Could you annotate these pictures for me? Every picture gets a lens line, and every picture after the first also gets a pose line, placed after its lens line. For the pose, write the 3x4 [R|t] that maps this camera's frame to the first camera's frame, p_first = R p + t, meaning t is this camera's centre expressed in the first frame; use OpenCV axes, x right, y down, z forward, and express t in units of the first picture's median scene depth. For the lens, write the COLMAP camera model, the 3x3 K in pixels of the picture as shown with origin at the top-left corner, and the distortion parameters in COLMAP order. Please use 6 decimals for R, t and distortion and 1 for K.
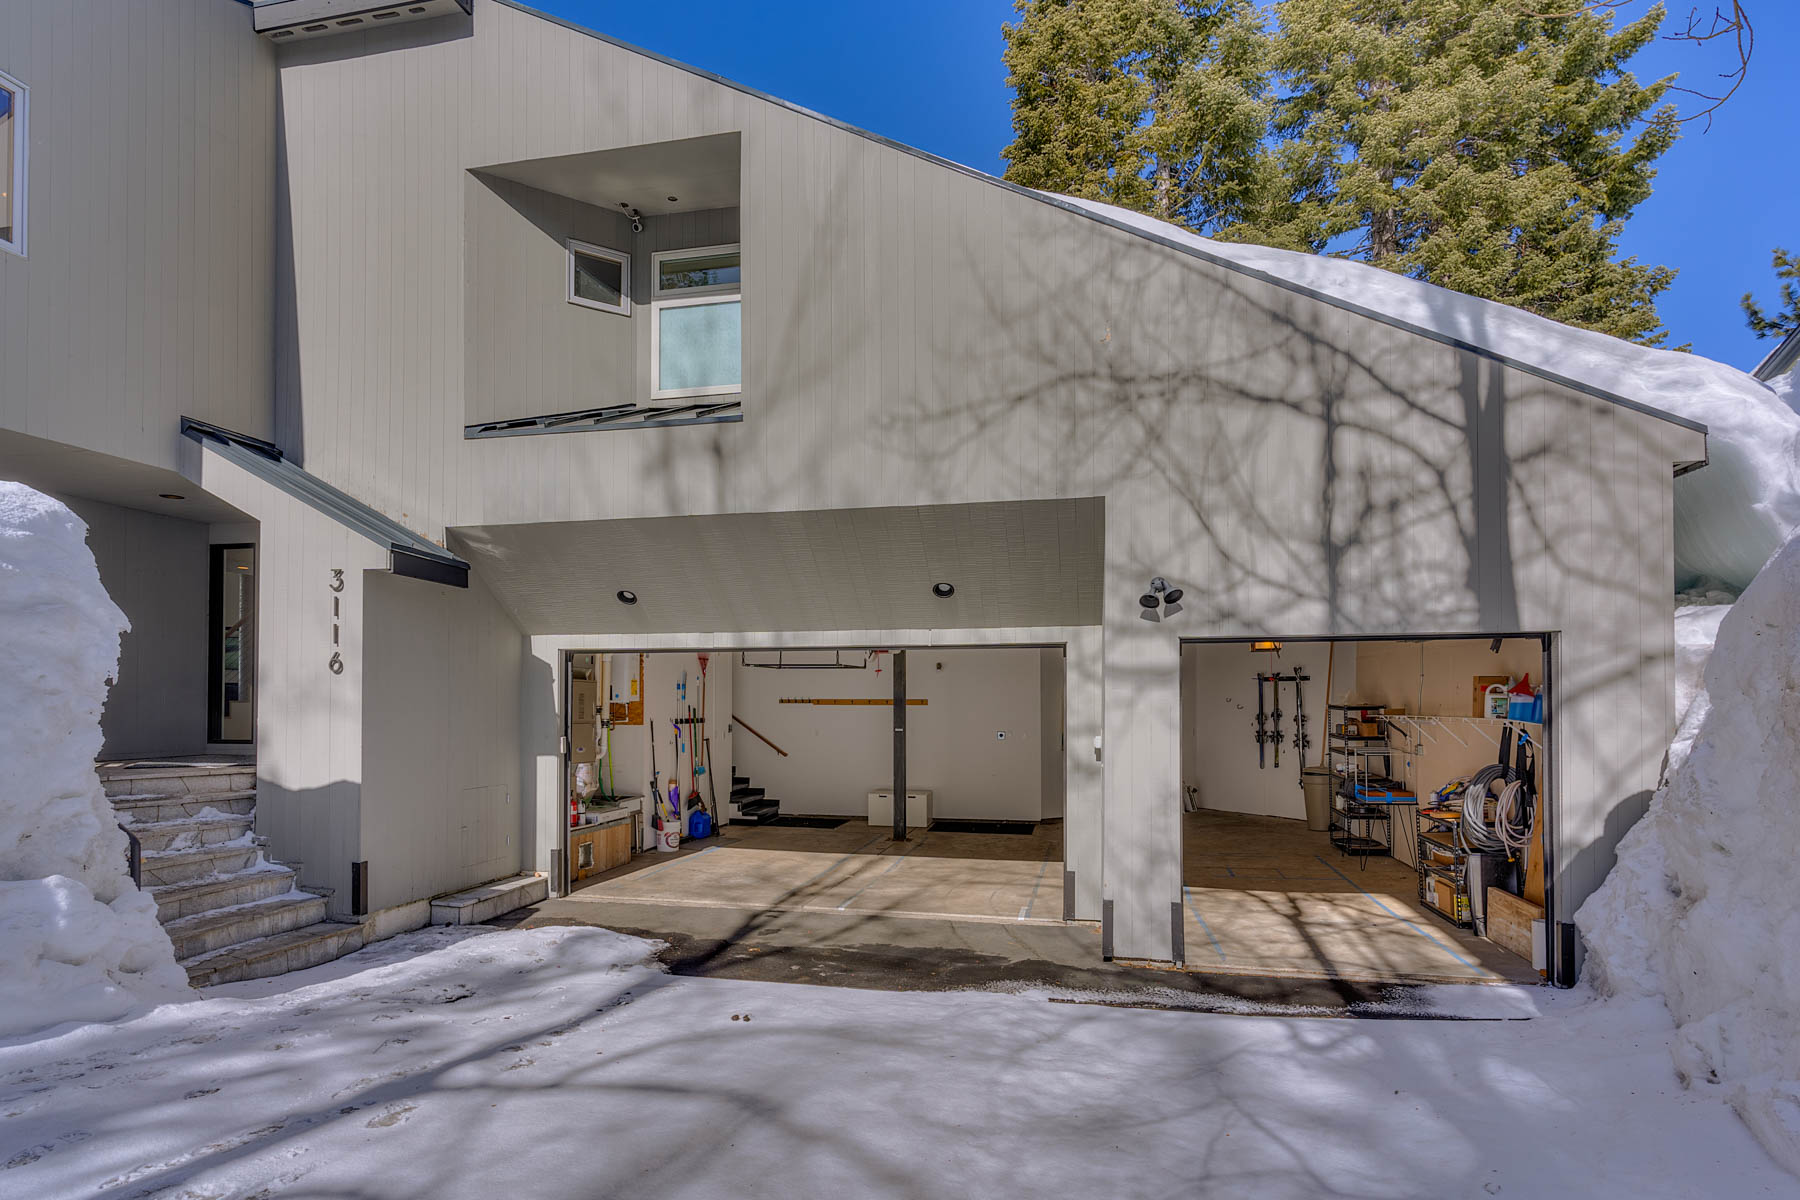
lens RADIAL K [[875.9, 0, 894.3], [0, 875.9, 592.7], [0, 0, 1]] dist [0.005952, 0.004434]
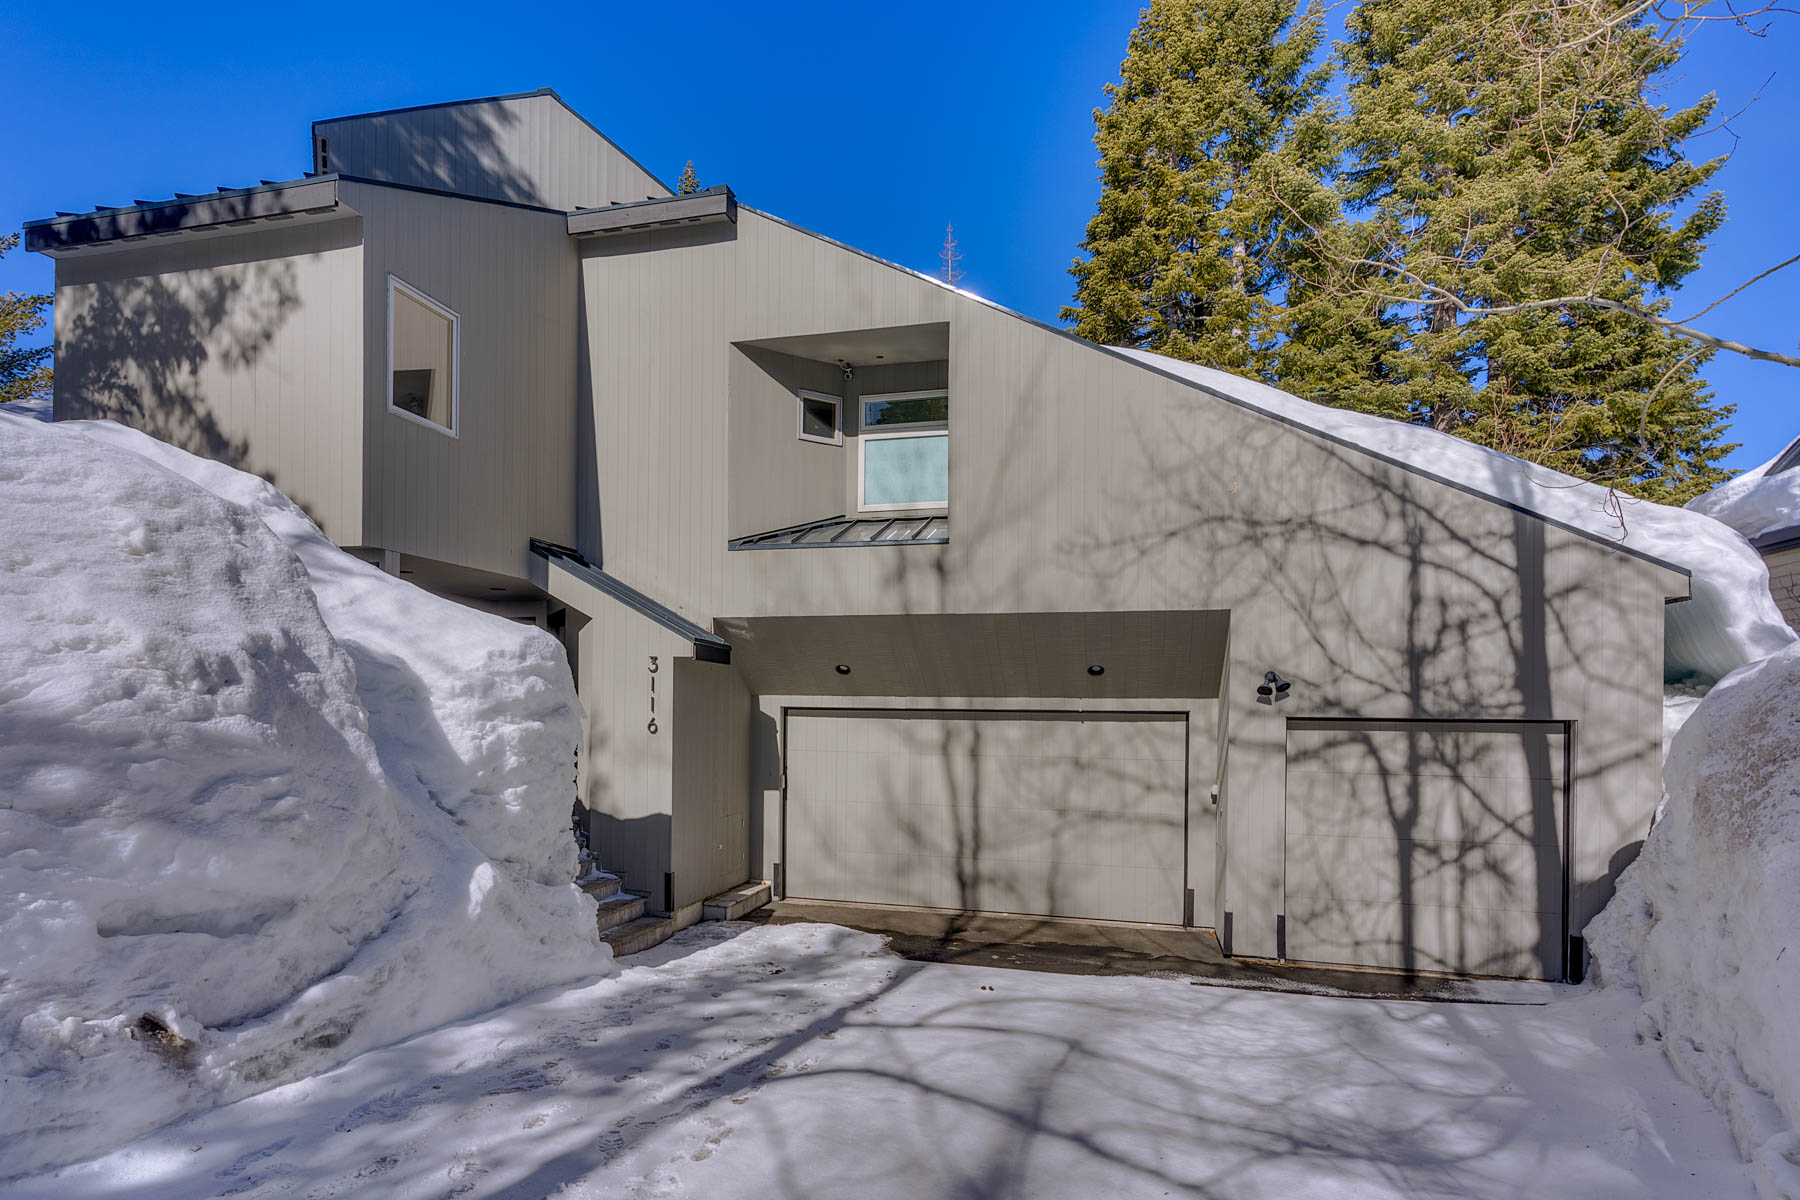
lens RADIAL K [[875.9, 0, 904.6], [0, 875.9, 613.7], [0, 0, 1]] dist [0.005952, 0.004434]
pose [[0.999480, 0.007880, -0.031280, -0.209419], [-0.007239, 0.999763, 0.020545, -0.121396], [0.031434, -0.020308, 0.999299, -0.322339]]
